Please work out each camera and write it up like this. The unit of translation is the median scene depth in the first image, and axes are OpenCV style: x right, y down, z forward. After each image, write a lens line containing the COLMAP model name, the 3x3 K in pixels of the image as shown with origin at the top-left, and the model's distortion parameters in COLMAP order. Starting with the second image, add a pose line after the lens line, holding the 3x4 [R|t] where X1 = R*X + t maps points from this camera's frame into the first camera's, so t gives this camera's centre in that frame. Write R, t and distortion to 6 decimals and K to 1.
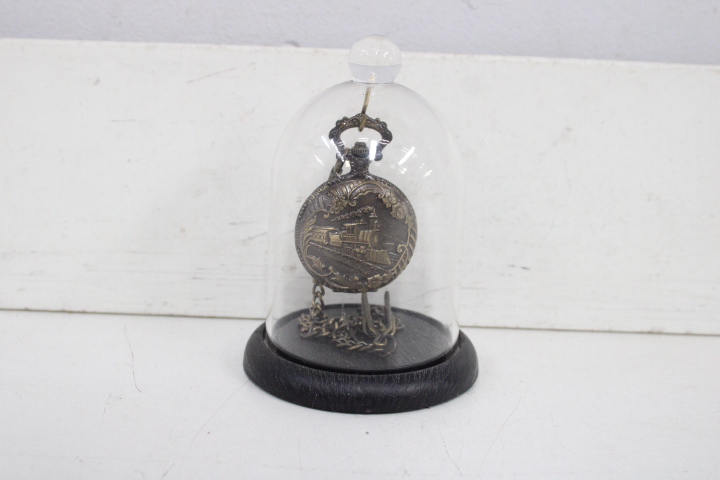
lens RADIAL K [[899.0, 0, 358.2], [0, 899.0, 244.0], [0, 0, 1]] dist [-0.060578, 0.000000]
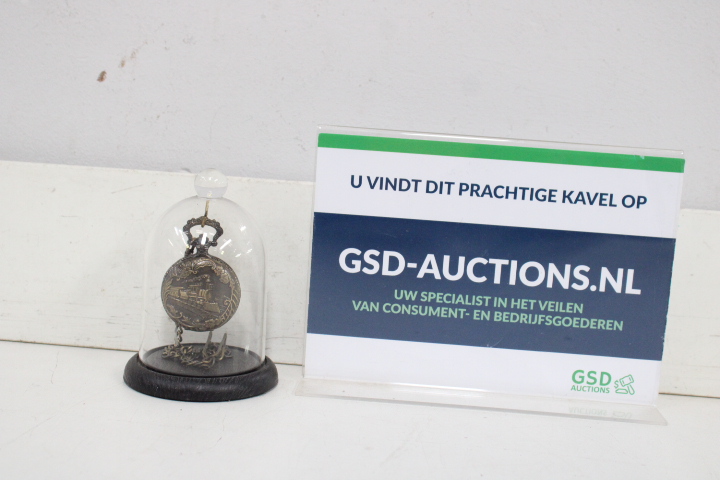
lens RADIAL K [[899.0, 0, 363.3], [0, 899.0, 237.0], [0, 0, 1]] dist [-0.060578, 0.000000]
pose [[0.998529, 0.034885, -0.041504, 0.302462], [-0.039990, 0.990797, -0.129317, 0.073596], [0.036610, 0.130786, 0.990734, -0.483929]]
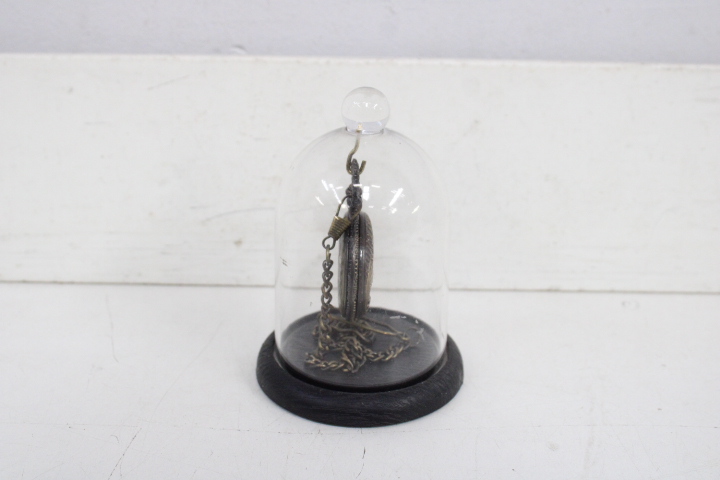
lens RADIAL K [[899.0, 0, 358.7], [0, 899.0, 238.7], [0, 0, 1]] dist [-0.060578, 0.000000]
pose [[0.999760, -0.019968, -0.009042, 0.089591], [0.020999, 0.990798, 0.133710, -0.136904], [0.006288, -0.133868, 0.990979, -0.176266]]
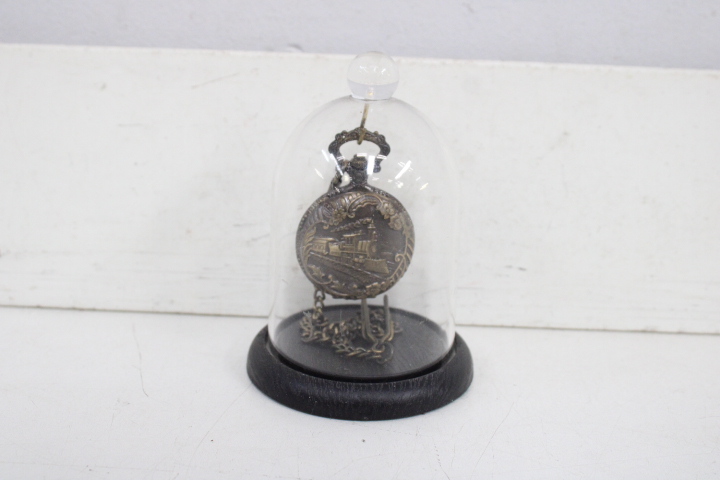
lens RADIAL K [[899.0, 0, 356.7], [0, 899.0, 238.9], [0, 0, 1]] dist [-0.060578, 0.000000]
pose [[0.999867, 0.002531, -0.016125, 0.014132], [-0.001738, 0.998797, 0.049005, -0.058285], [0.016229, -0.048971, 0.998668, -0.025301]]
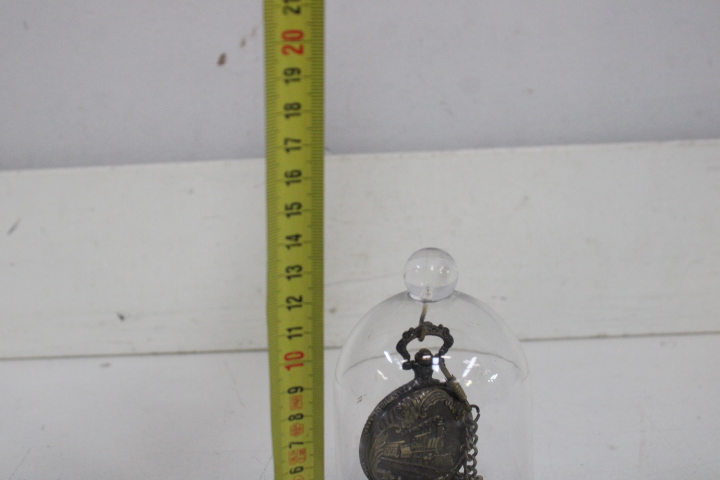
lens RADIAL K [[899.0, 0, 360.5], [0, 899.0, 244.2], [0, 0, 1]] dist [-0.060578, 0.000000]
pose [[0.996013, -0.078230, -0.042872, 0.030914], [0.078755, 0.996837, 0.010684, -0.091441], [0.041901, -0.014018, 0.999023, -0.417434]]
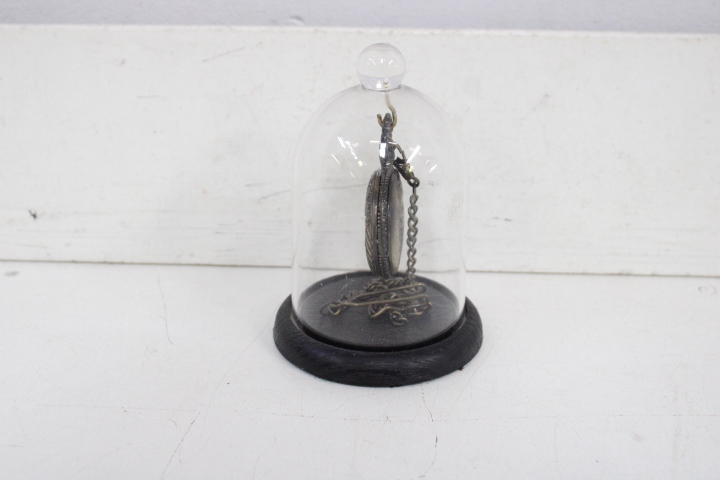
lens RADIAL K [[899.0, 0, 358.0], [0, 899.0, 239.2], [0, 0, 1]] dist [-0.060578, 0.000000]
pose [[0.998845, -0.013833, -0.046013, 0.051000], [0.020226, 0.989728, 0.141528, -0.114355], [0.043582, -0.142295, 0.988864, -0.127498]]
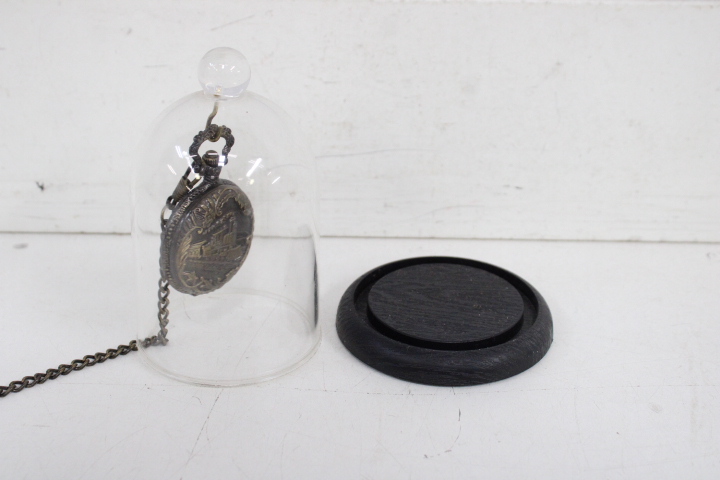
lens RADIAL K [[899.0, 0, 358.8], [0, 899.0, 240.8], [0, 0, 1]] dist [-0.060578, 0.000000]
pose [[0.999463, -0.020533, -0.025541, 0.013036], [0.025232, 0.979489, 0.199912, -0.141141], [0.020912, -0.200449, 0.979481, -0.124805]]
